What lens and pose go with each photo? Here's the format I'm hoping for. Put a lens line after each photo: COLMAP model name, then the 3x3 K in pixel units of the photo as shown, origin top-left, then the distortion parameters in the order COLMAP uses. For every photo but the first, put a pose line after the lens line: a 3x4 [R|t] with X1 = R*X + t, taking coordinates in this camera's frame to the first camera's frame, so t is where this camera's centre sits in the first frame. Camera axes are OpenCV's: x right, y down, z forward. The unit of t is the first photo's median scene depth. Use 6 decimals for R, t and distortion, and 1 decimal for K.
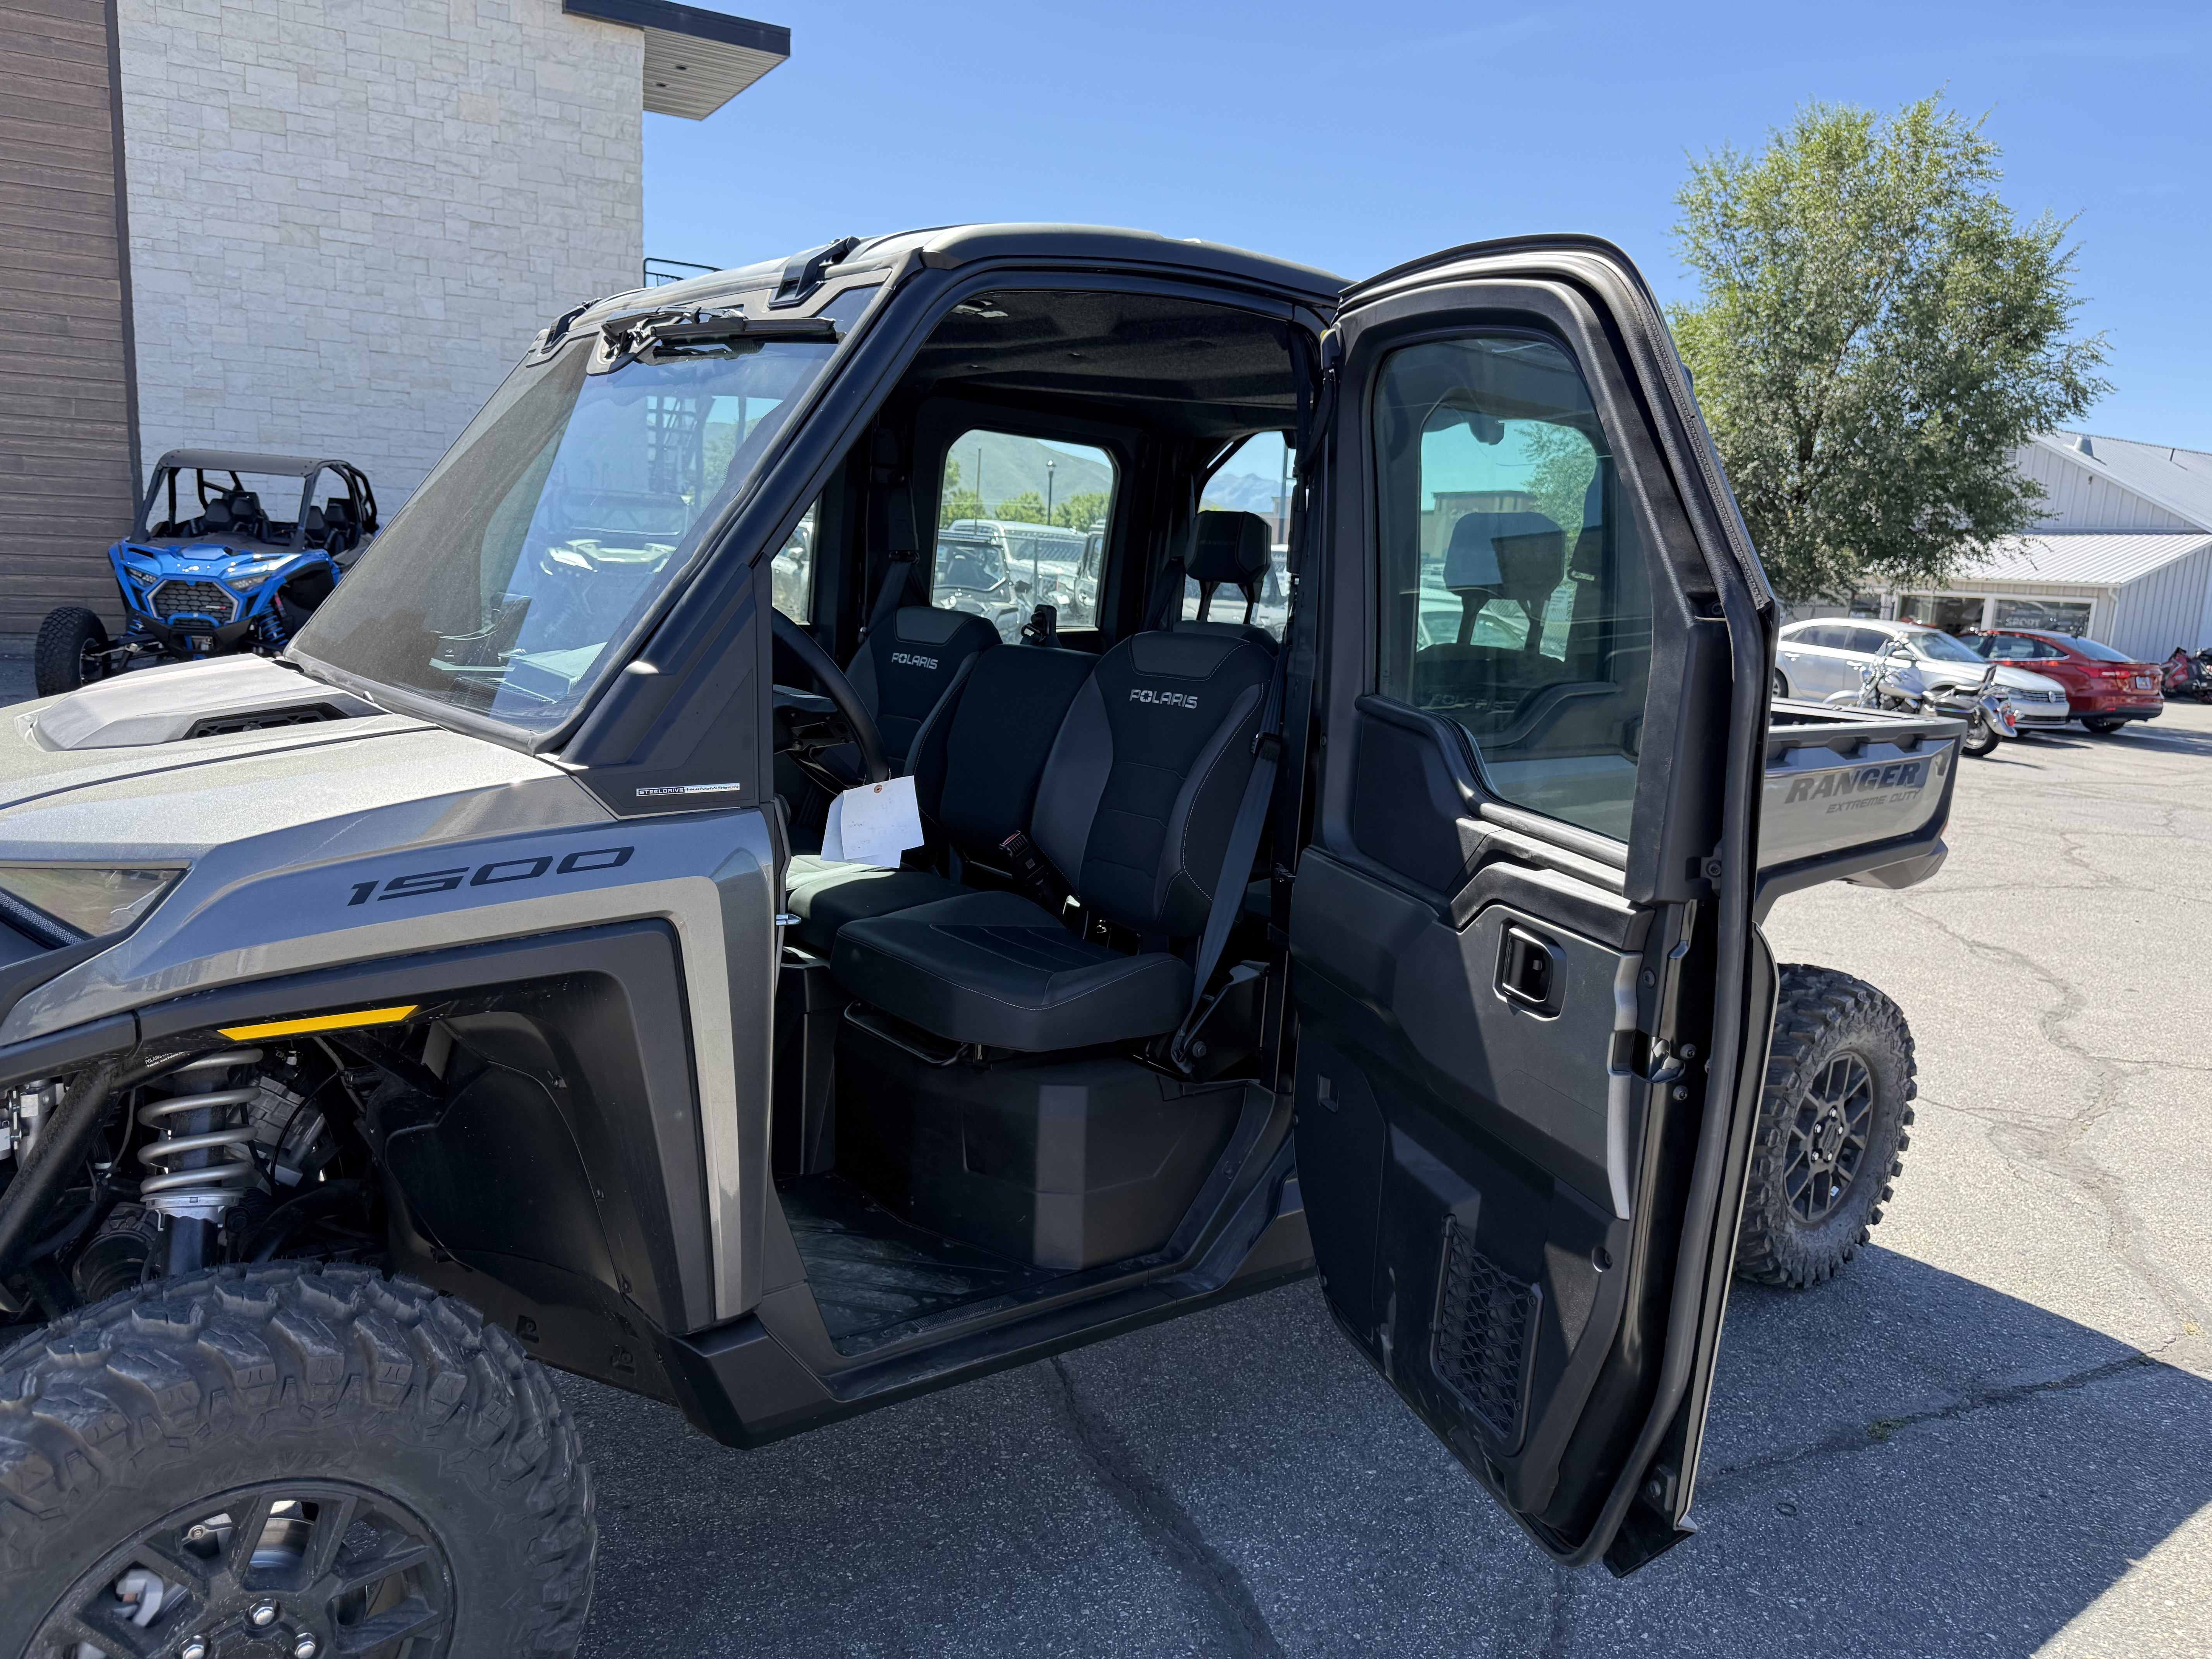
lens RADIAL K [[1576.0, 0, 1110.5], [0, 1576.0, 850.1], [0, 0, 1]] dist [0.034040, -0.047207]
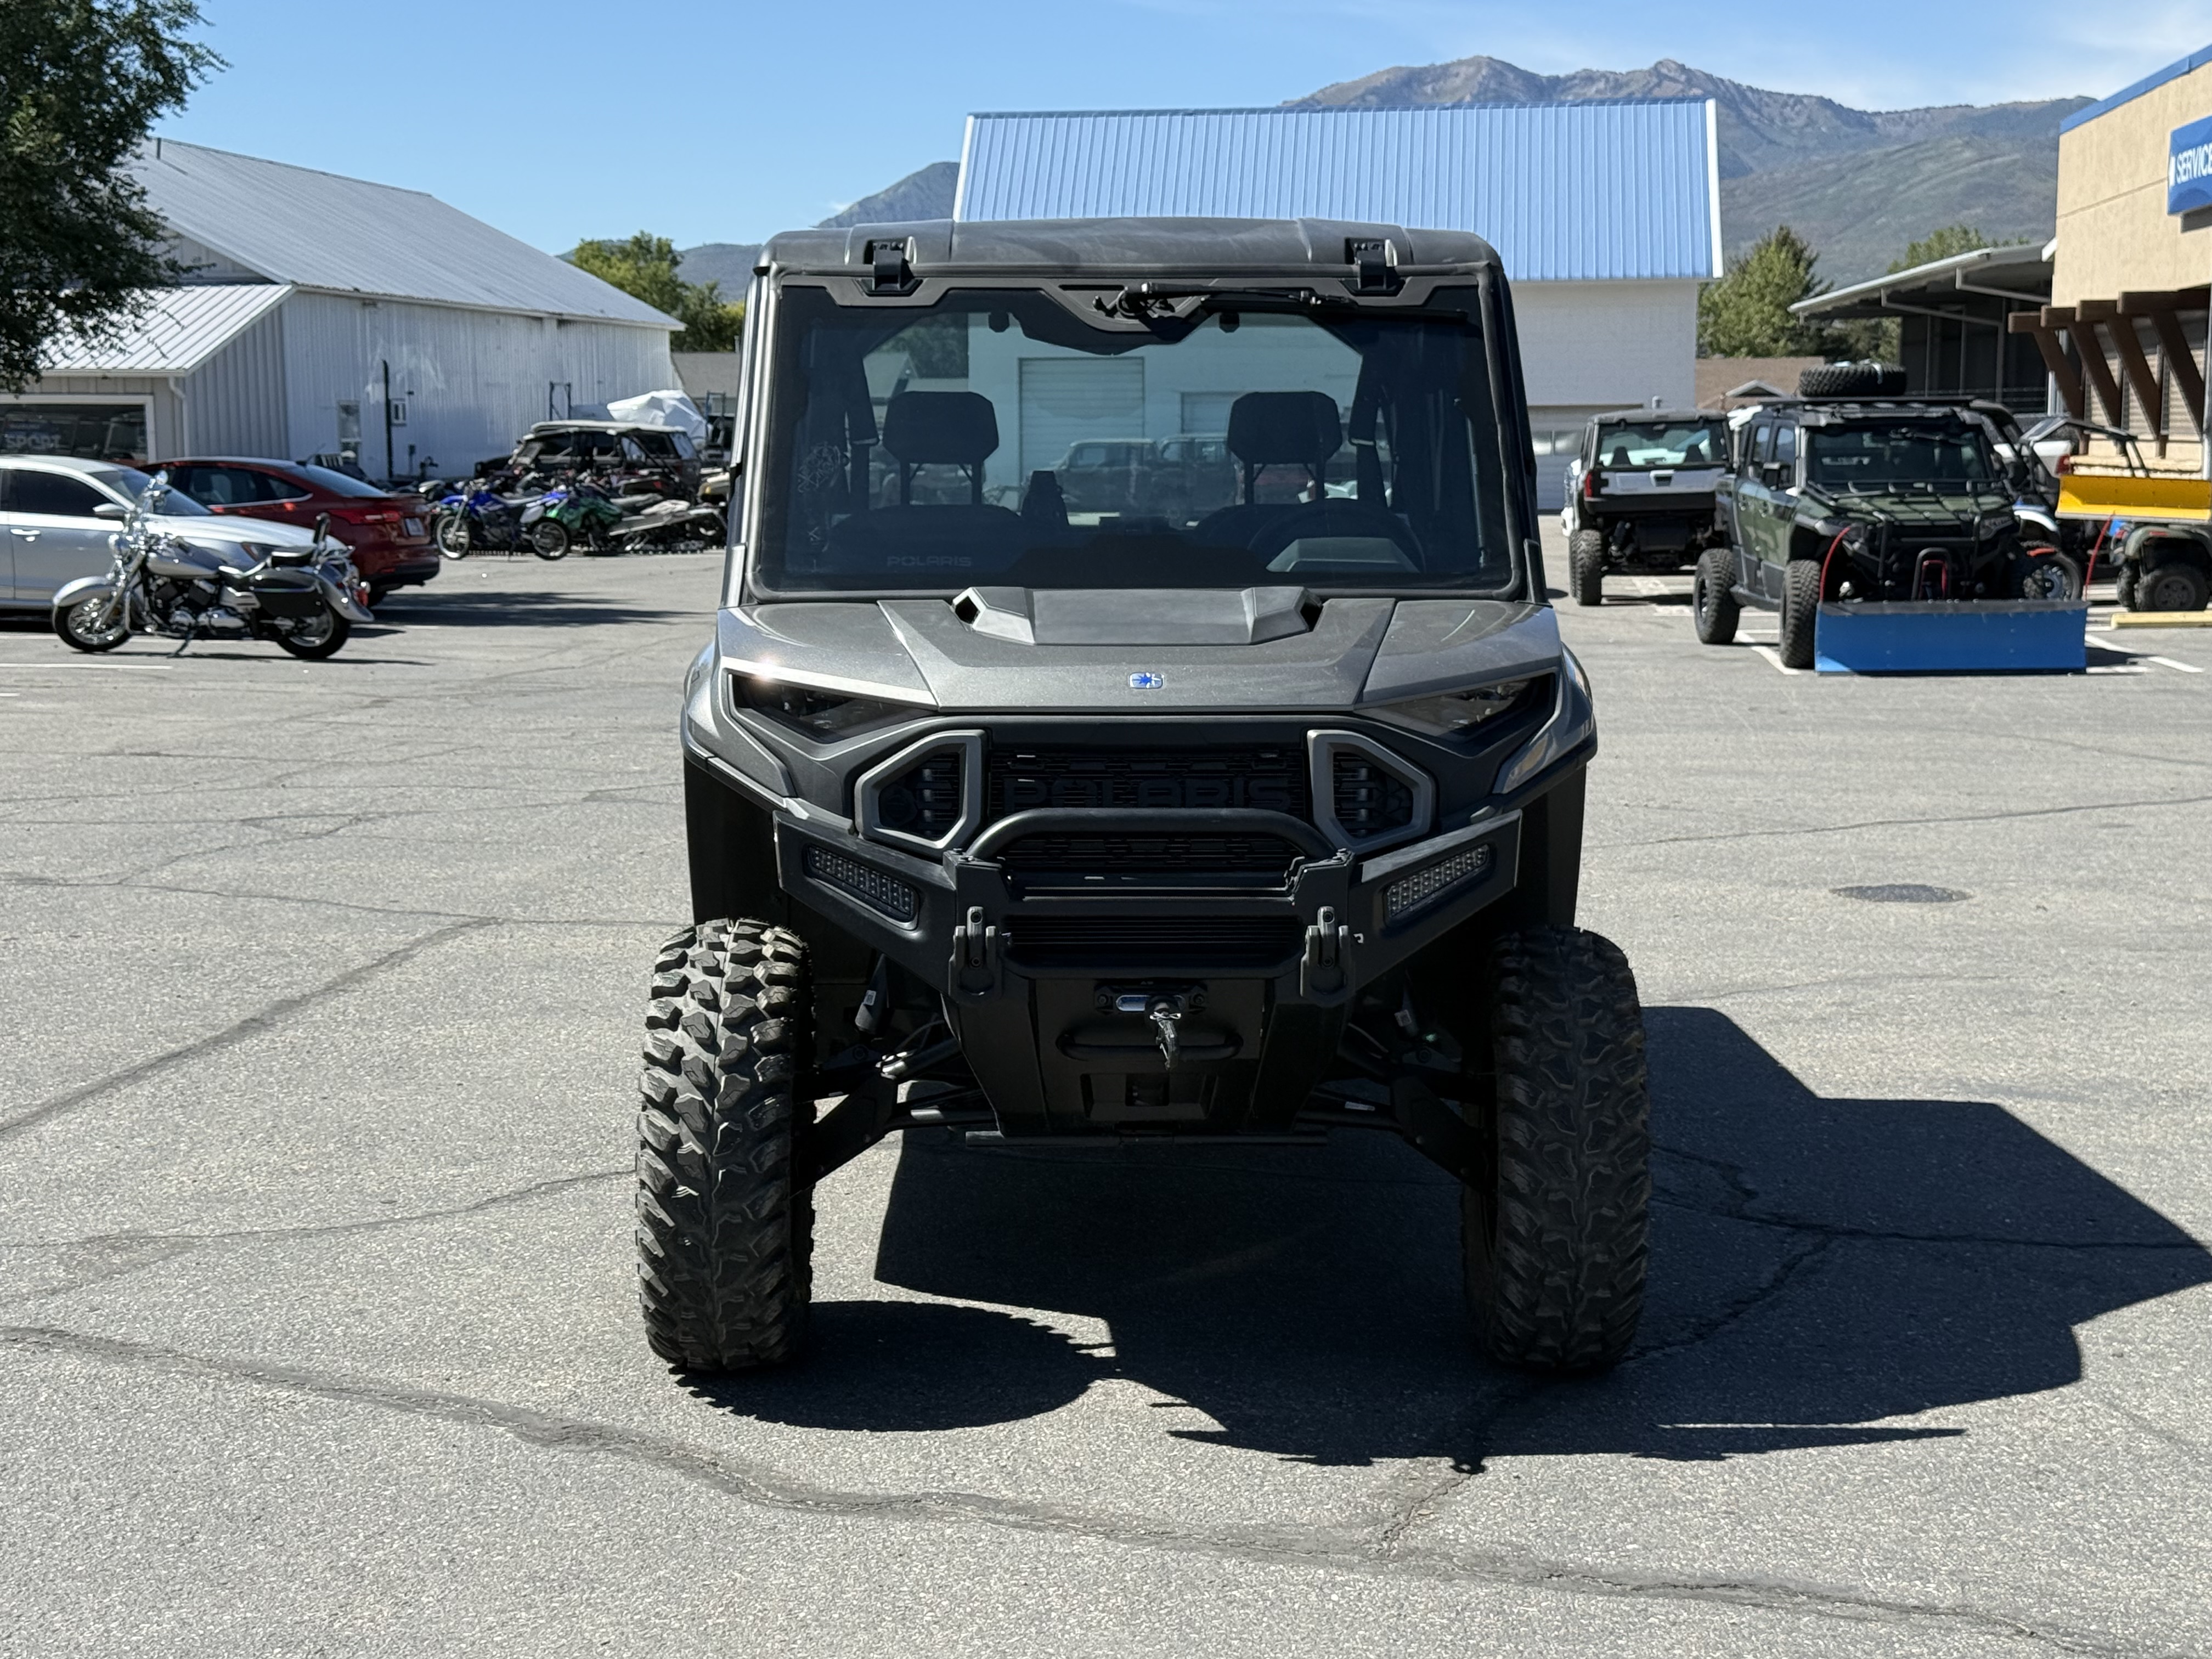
lens RADIAL K [[3237.8, 0, 1081.3], [0, 3237.8, 843.5], [0, 0, 1]] dist [0.128724, 0.000000]
pose [[0.599855, -0.154290, 0.785091, -0.443122], [0.173143, 0.983012, 0.060895, -0.019059], [-0.781150, 0.099404, 0.616379, -0.056741]]
